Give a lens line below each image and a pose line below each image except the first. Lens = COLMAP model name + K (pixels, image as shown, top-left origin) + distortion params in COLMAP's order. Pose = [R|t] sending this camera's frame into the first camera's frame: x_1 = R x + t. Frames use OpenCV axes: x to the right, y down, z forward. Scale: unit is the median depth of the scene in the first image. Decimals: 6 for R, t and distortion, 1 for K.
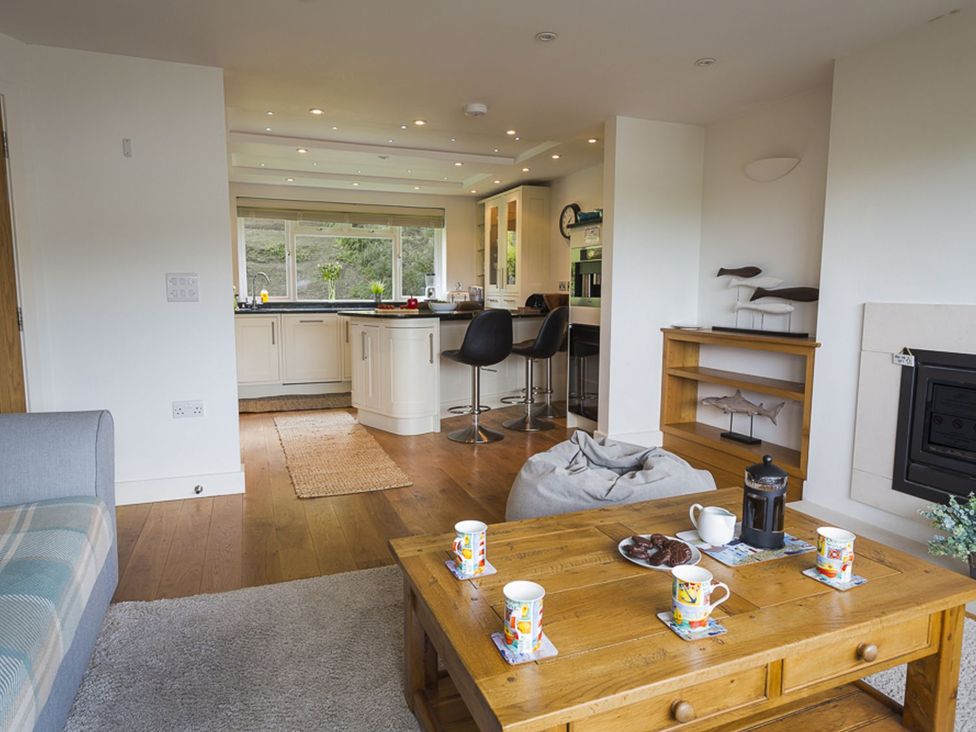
lens RADIAL K [[632.6, 0, 488.1], [0, 632.6, 366.3], [0, 0, 1]] dist [-0.008050, -0.000942]
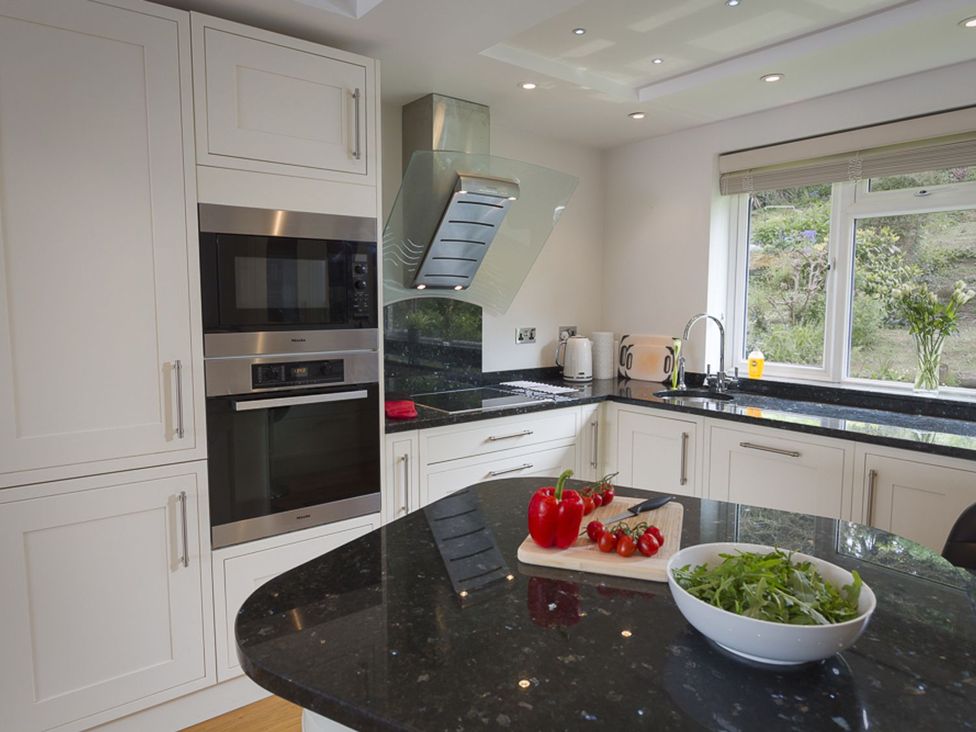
lens RADIAL K [[632.6, 0, 490.6], [0, 632.6, 365.4], [0, 0, 1]] dist [-0.008050, -0.000942]
pose [[0.285929, 0.091286, -0.953893, 0.020445], [-0.108143, 0.992167, 0.062533, -0.111430], [0.952129, 0.085277, 0.293561, 0.650631]]
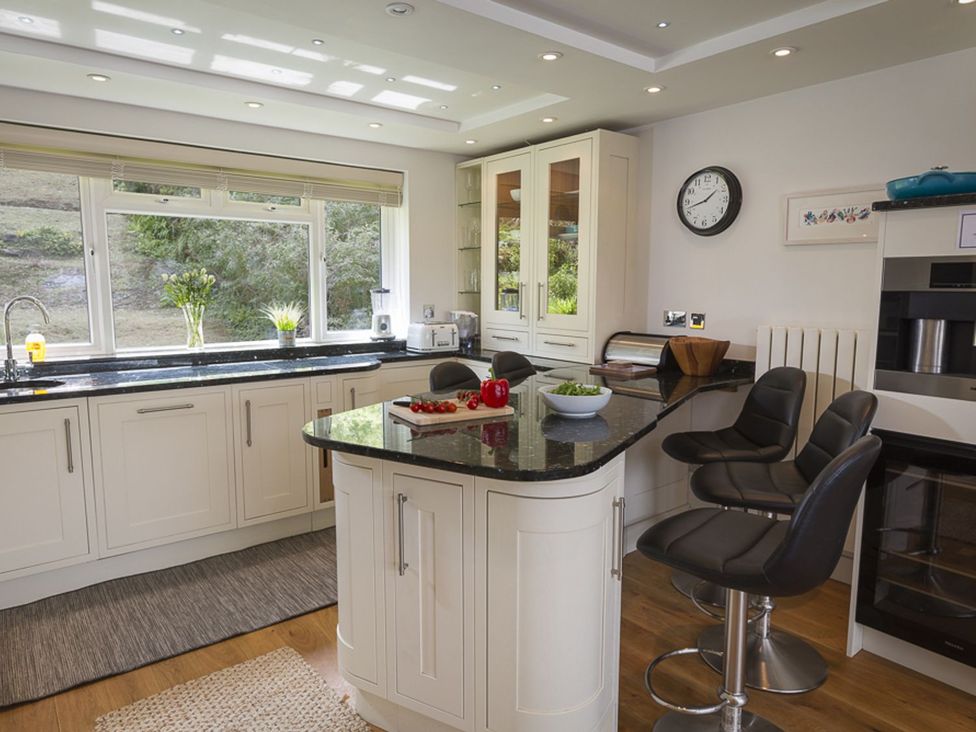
lens RADIAL K [[632.6, 0, 484.7], [0, 632.6, 364.2], [0, 0, 1]] dist [-0.008050, -0.000942]
pose [[0.954219, -0.040059, 0.296414, -0.175259], [0.036656, 0.999183, 0.017032, -0.089953], [-0.296854, -0.005386, 0.954908, 0.458958]]
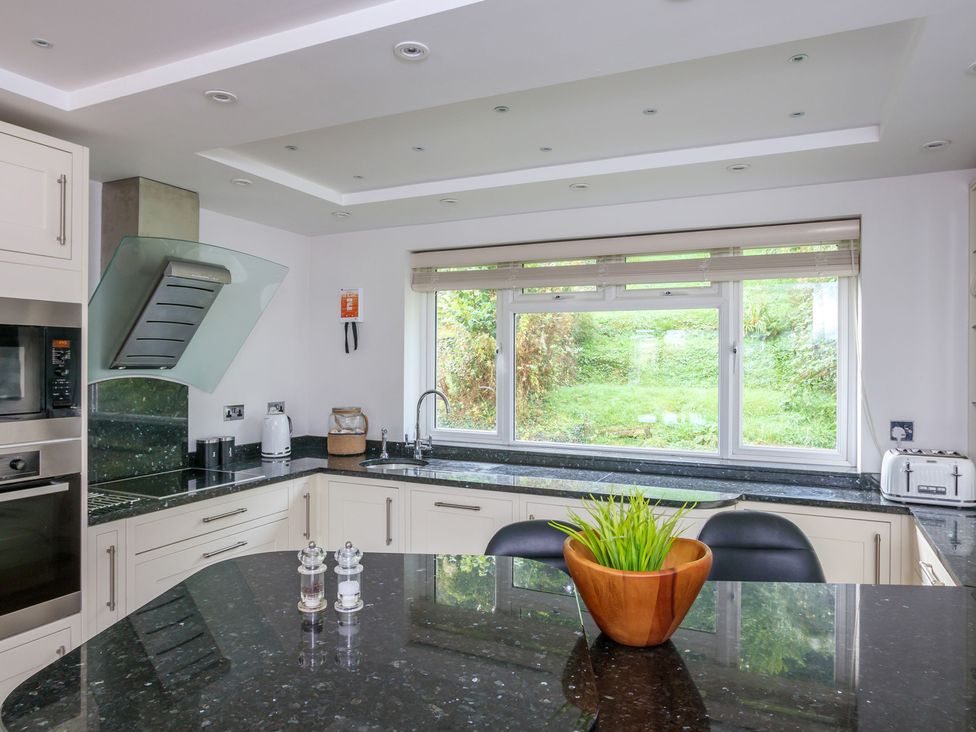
lens RADIAL K [[632.6, 0, 483.5], [0, 632.6, 363.8], [0, 0, 1]] dist [-0.008050, -0.000942]
pose [[0.679519, -0.004159, -0.733647, 0.051841], [-0.085384, 0.992740, -0.084713, -0.118930], [0.728673, 0.120206, 0.674230, 0.624983]]
